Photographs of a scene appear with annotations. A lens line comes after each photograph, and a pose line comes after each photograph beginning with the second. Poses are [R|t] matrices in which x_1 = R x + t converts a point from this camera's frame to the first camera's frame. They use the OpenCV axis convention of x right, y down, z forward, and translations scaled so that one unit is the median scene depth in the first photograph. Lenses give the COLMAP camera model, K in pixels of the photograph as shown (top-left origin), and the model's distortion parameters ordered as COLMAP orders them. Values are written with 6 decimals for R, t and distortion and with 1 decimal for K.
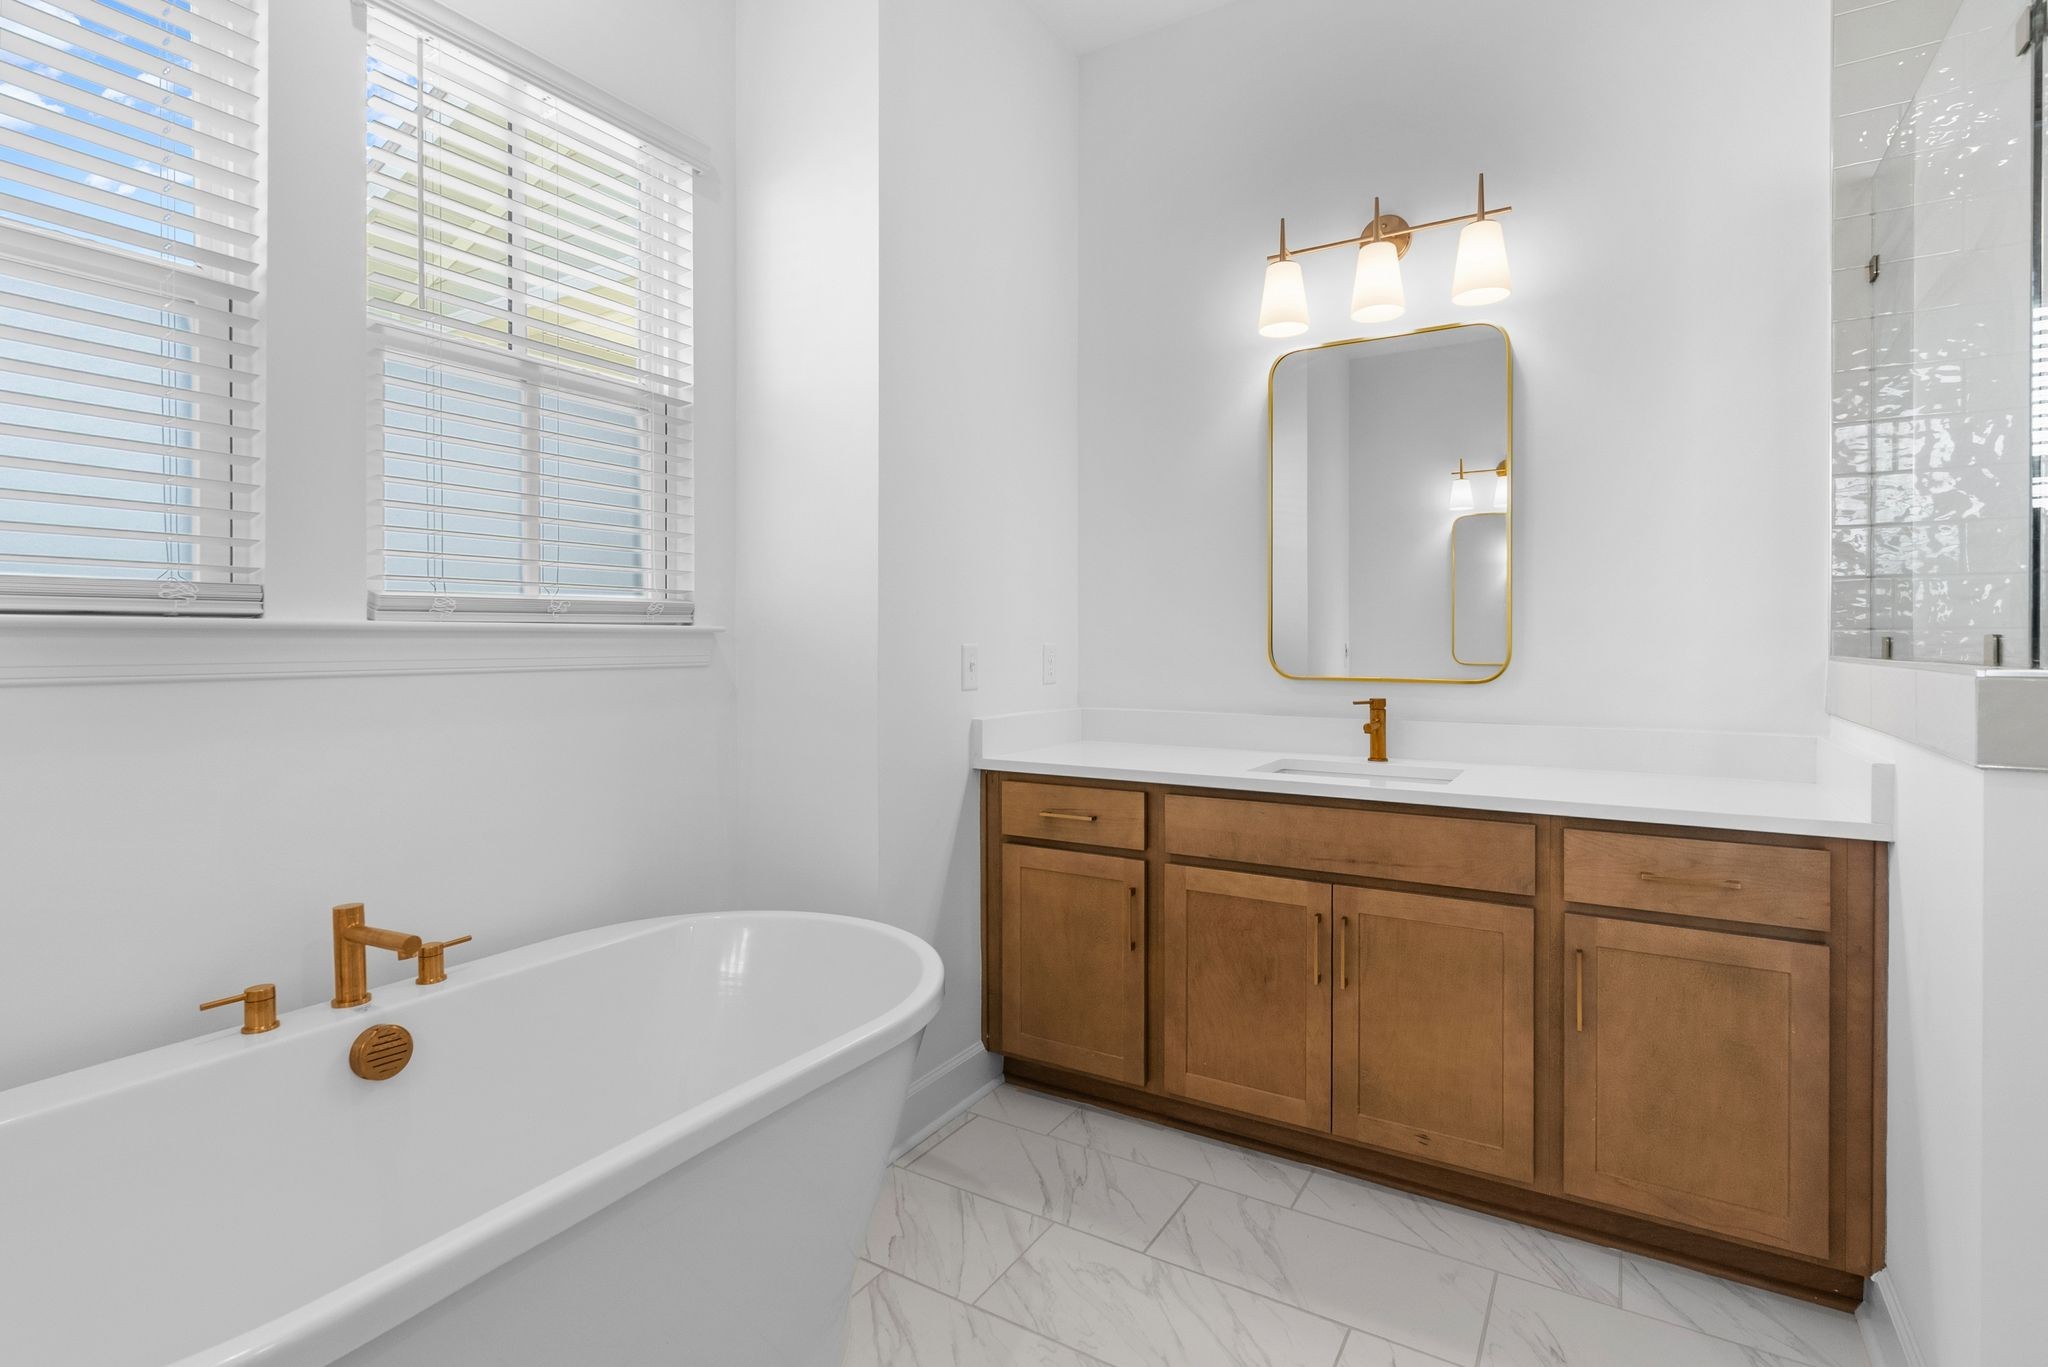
lens RADIAL K [[979.8, 0, 1015.4], [0, 979.8, 654.5], [0, 0, 1]] dist [-0.001826, 0.001300]
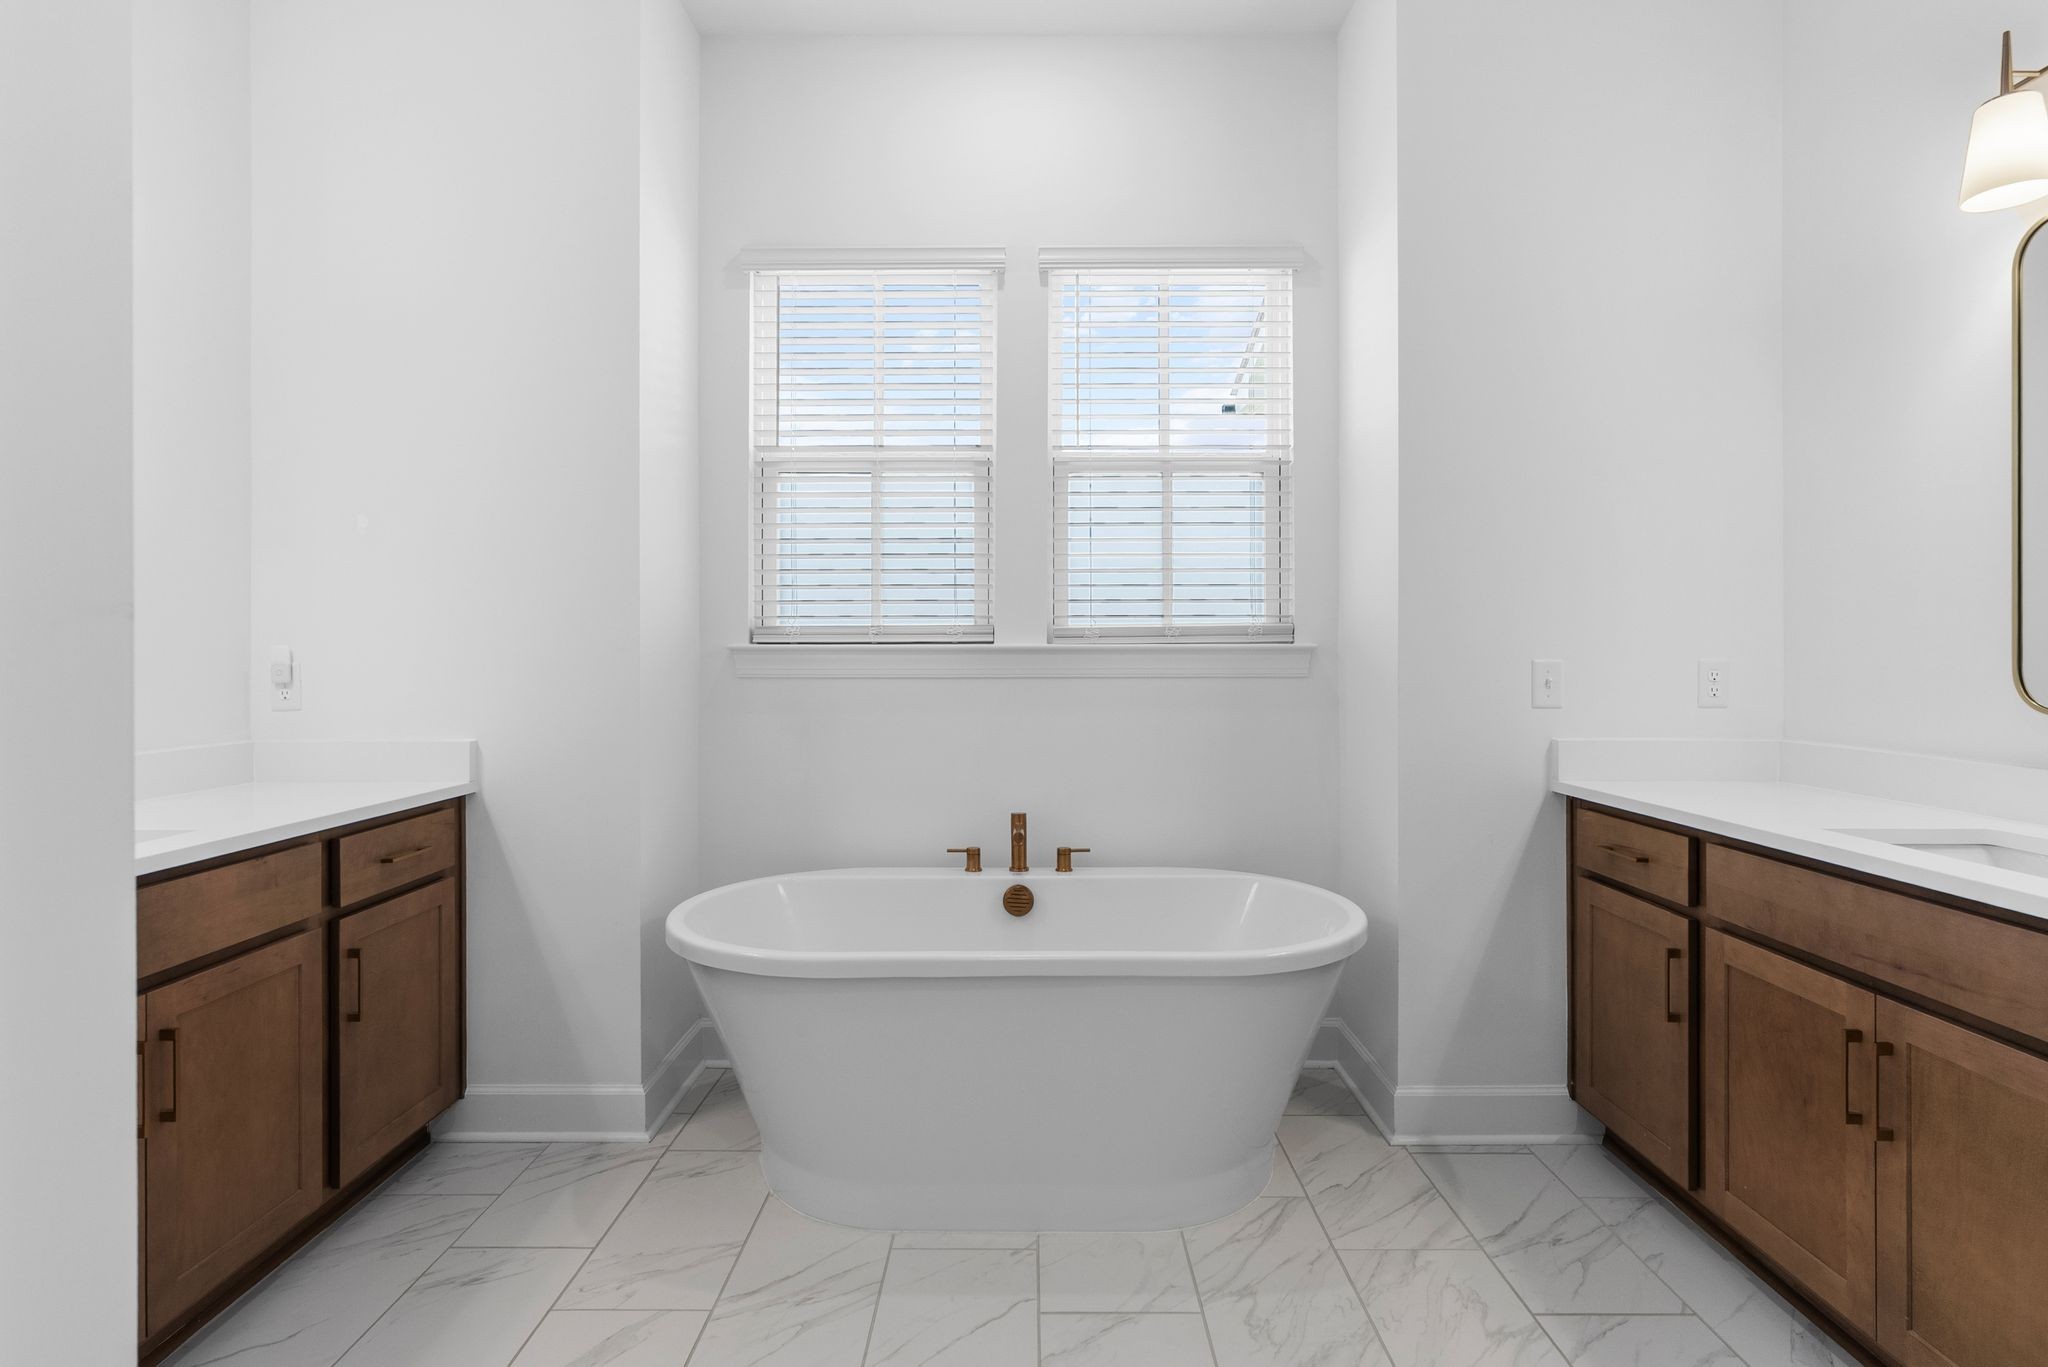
lens RADIAL K [[979.8, 0, 1023.5], [0, 979.8, 666.3], [0, 0, 1]] dist [-0.001826, 0.001300]
pose [[0.528663, 0.008044, -0.848794, 0.583038], [-0.010675, 0.999939, 0.002828, -0.001857], [0.848765, 0.007566, 0.528716, 0.081686]]
